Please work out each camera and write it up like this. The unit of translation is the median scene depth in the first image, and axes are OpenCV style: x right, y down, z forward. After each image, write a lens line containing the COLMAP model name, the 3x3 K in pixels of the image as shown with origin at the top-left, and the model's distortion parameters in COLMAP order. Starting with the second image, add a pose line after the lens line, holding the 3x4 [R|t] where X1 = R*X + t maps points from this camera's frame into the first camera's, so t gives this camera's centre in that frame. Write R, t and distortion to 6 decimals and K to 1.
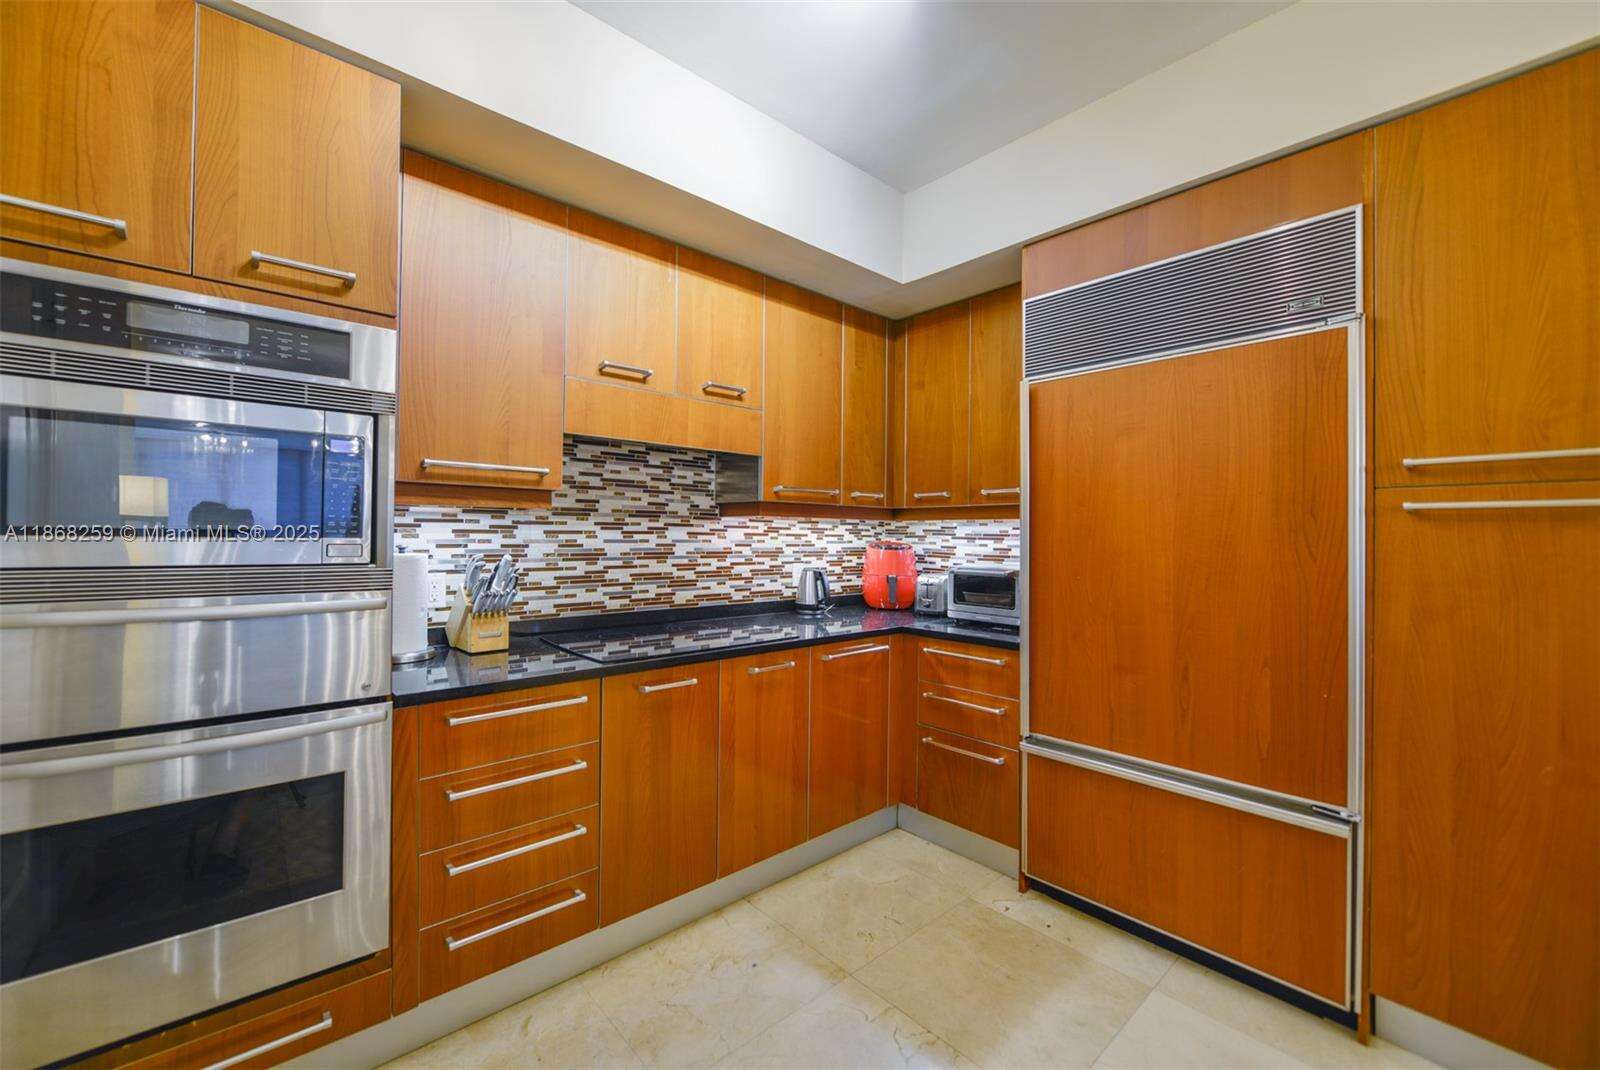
lens RADIAL K [[636.5, 0, 790.9], [0, 636.5, 532.9], [0, 0, 1]] dist [-0.002126, -0.001881]
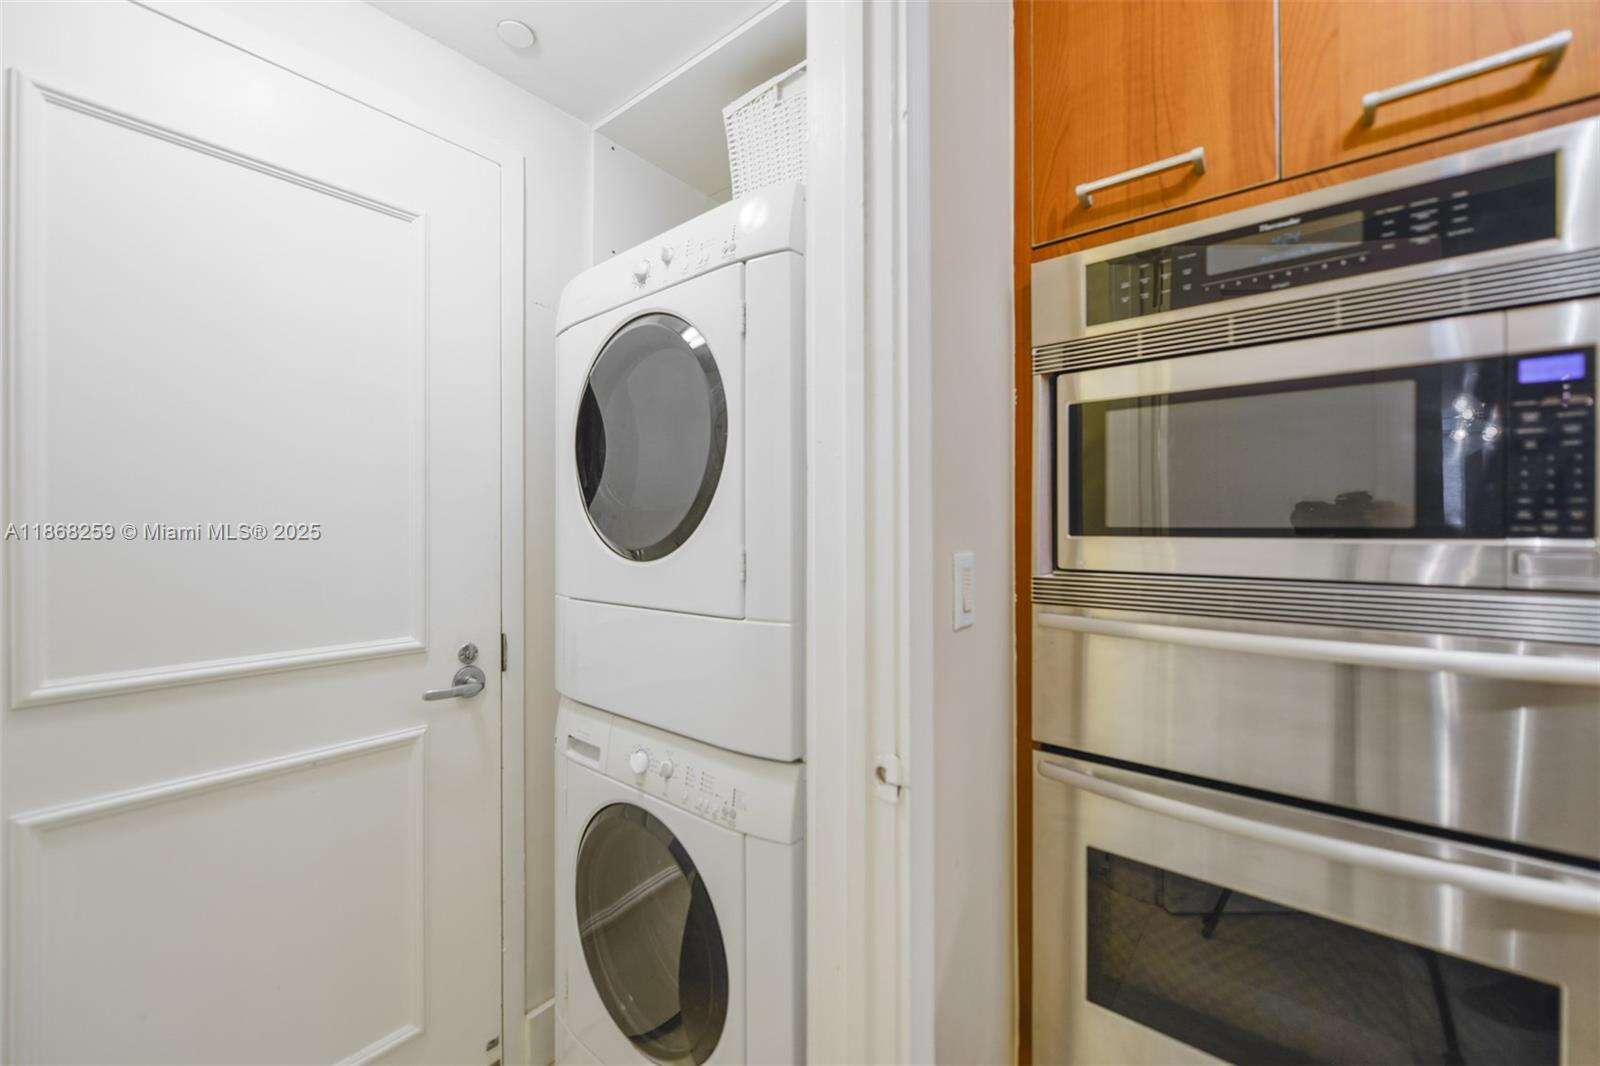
lens RADIAL K [[636.5, 0, 786.7], [0, 636.5, 527.8], [0, 0, 1]] dist [-0.002126, -0.001881]
pose [[0.159743, -0.011712, -0.987089, -0.175161], [0.005501, 0.999925, -0.010974, -0.000593], [0.987143, -0.003677, 0.159795, 0.175828]]
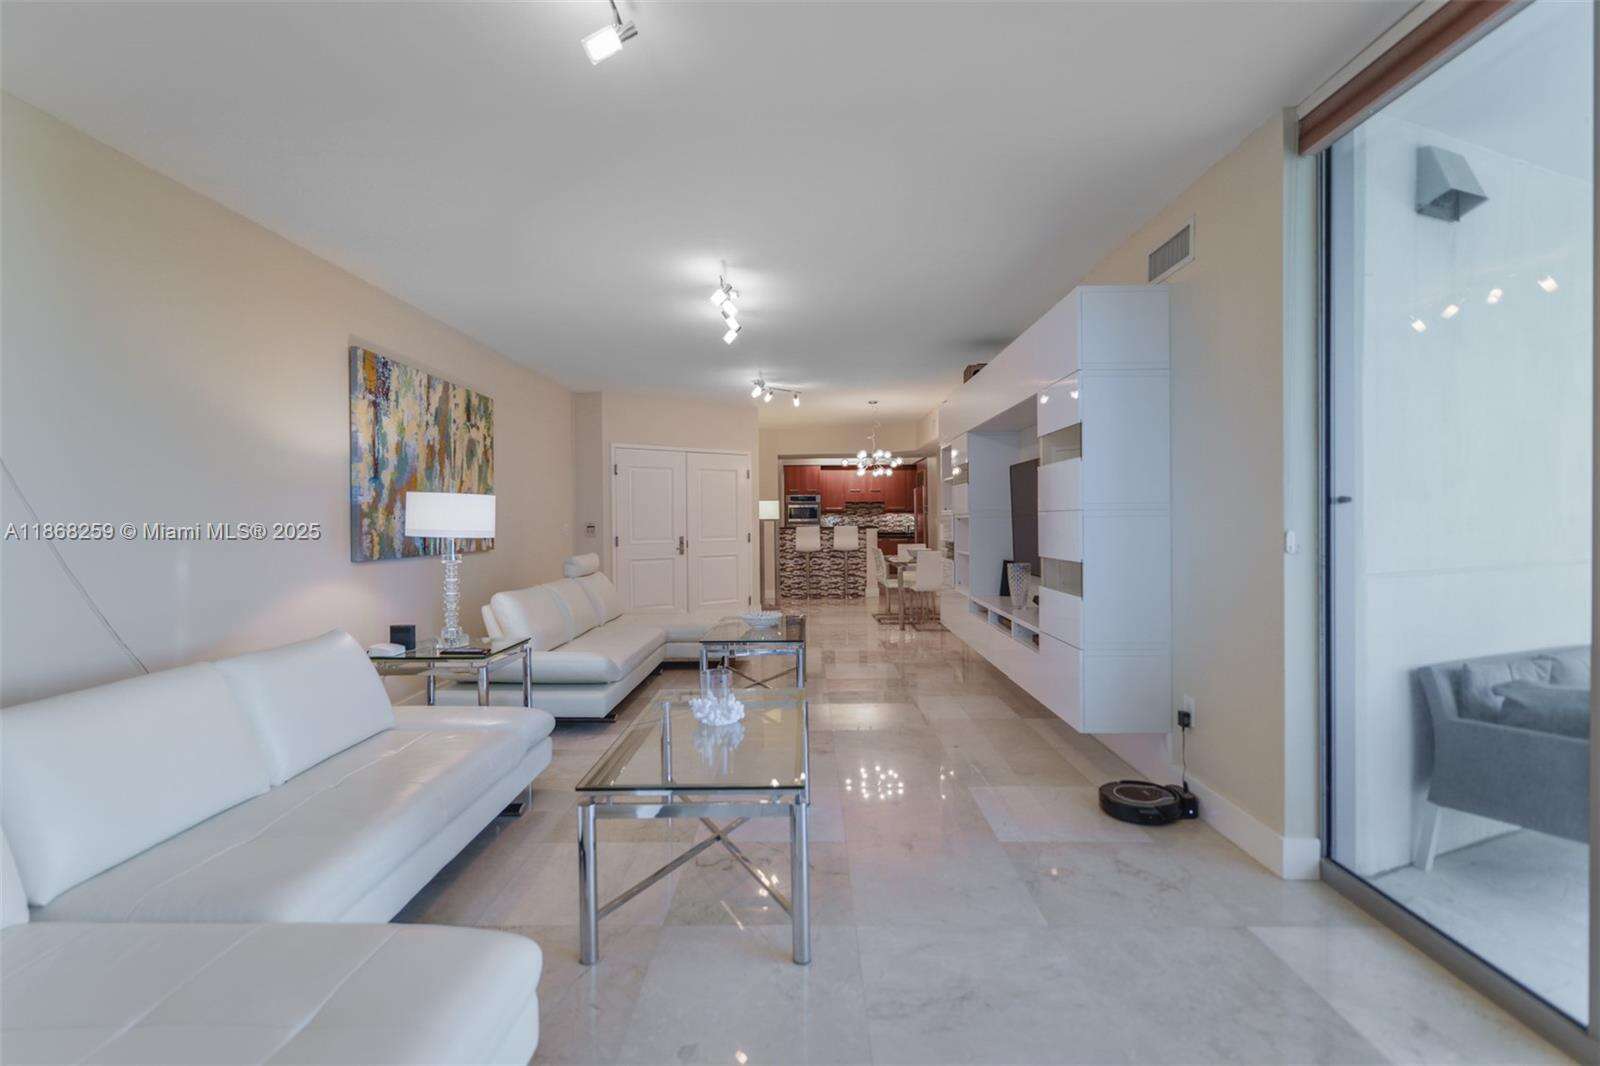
lens RADIAL K [[746.6, 0, 791.6], [0, 746.6, 527.8], [0, 0, 1]] dist [0.001509, -0.000861]
pose [[0.731785, -0.006685, -0.681503, 3.915212], [0.017976, 0.999793, 0.009494, 0.020336], [0.681299, -0.019198, 0.731754, -4.366251]]
